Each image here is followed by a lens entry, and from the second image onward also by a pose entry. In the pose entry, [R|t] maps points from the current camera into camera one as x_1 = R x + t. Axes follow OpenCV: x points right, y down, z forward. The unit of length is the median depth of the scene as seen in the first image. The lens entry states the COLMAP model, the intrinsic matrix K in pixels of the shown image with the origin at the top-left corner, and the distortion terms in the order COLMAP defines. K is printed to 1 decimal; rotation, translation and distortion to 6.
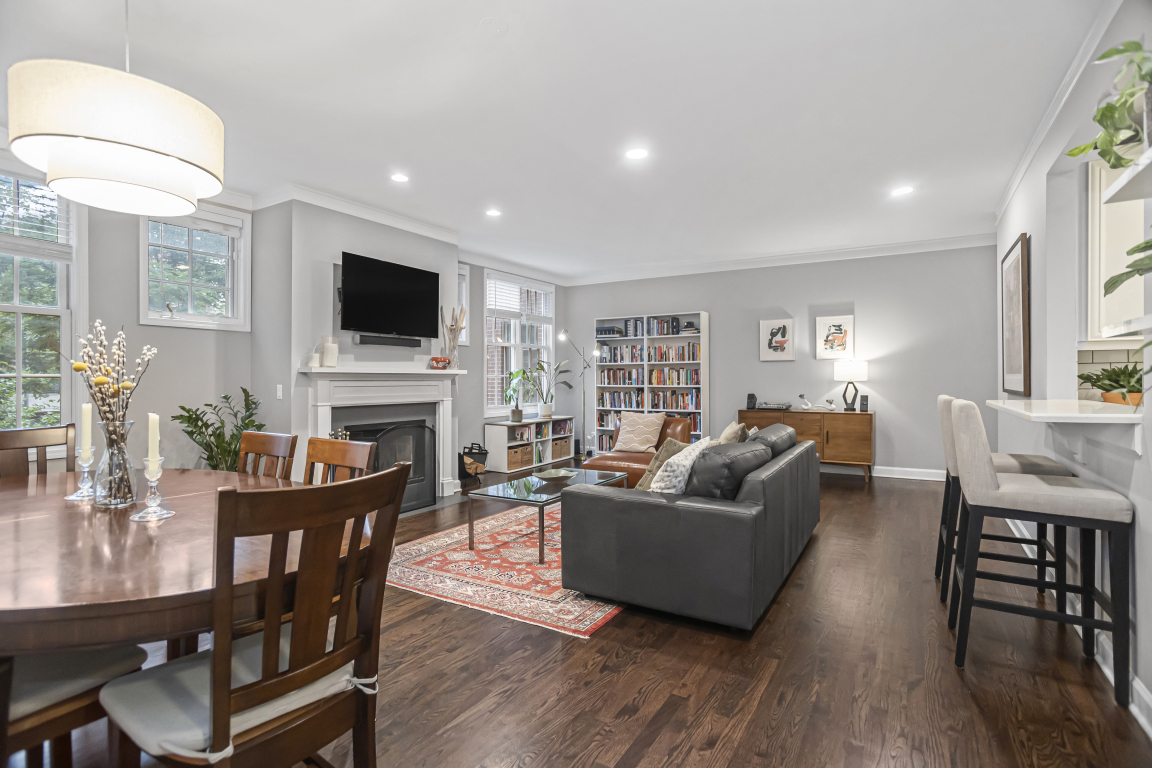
lens RADIAL K [[566.2, 0, 578.8], [0, 566.2, 378.8], [0, 0, 1]] dist [-0.050954, 0.021943]
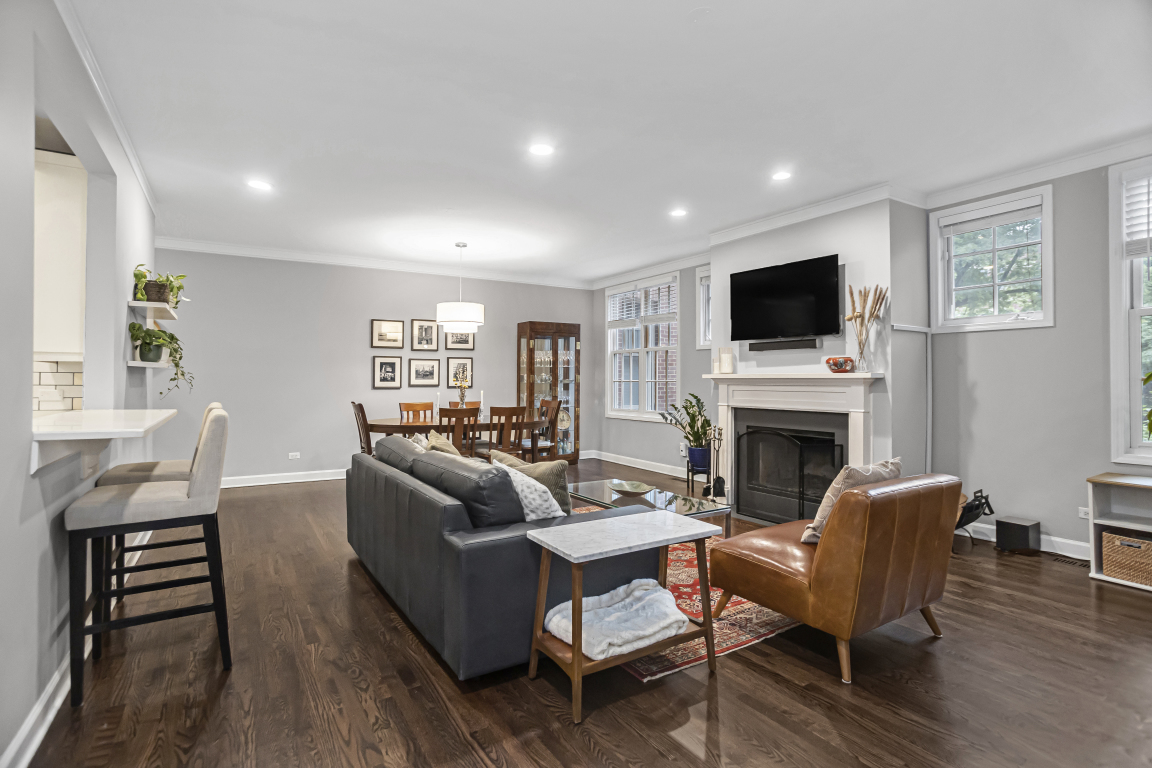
lens RADIAL K [[566.2, 0, 572.4], [0, 566.2, 380.8], [0, 0, 1]] dist [-0.050954, 0.021943]
pose [[-0.446399, 0.002560, -0.894830, 0.509010], [0.000503, 0.999996, 0.002610, -0.005546], [0.894834, 0.000715, -0.446399, 0.809690]]
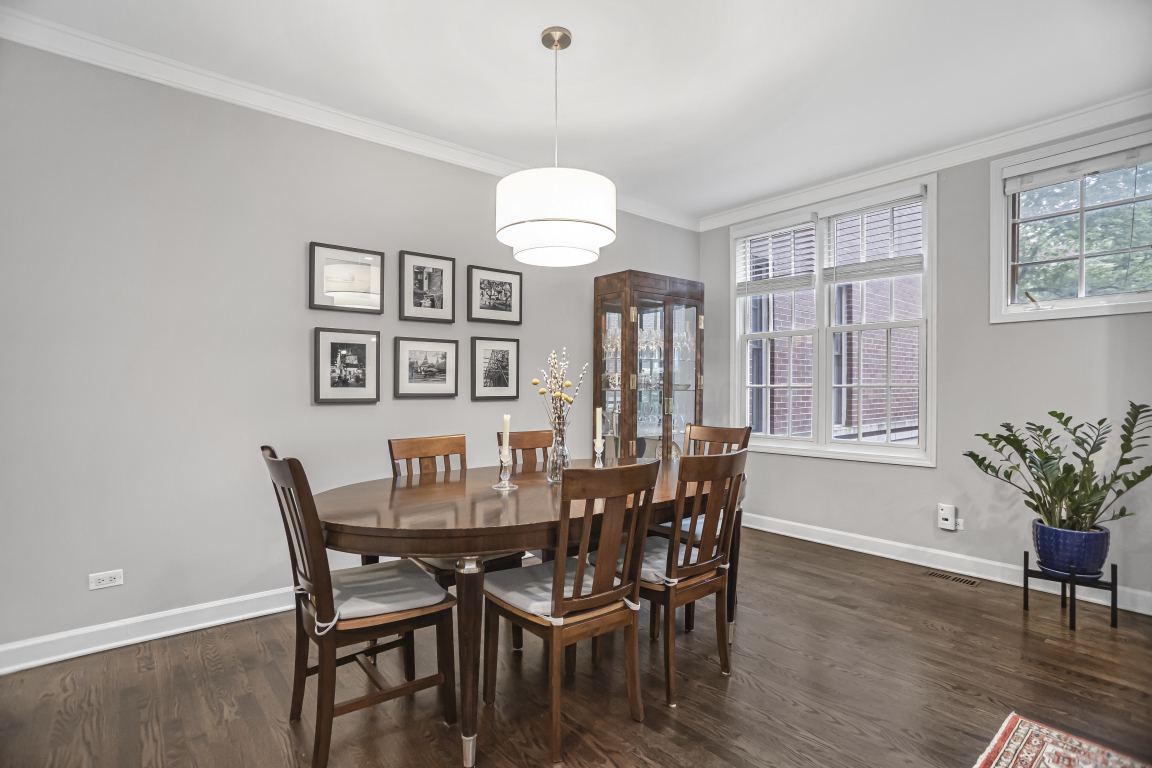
lens RADIAL K [[566.2, 0, 576.6], [0, 566.2, 405.5], [0, 0, 1]] dist [-0.050954, 0.021943]
pose [[-0.322113, 0.026128, -0.946340, 0.173751], [0.002783, 0.999641, 0.026652, 0.000602], [0.946697, 0.005951, -0.322070, 0.439596]]
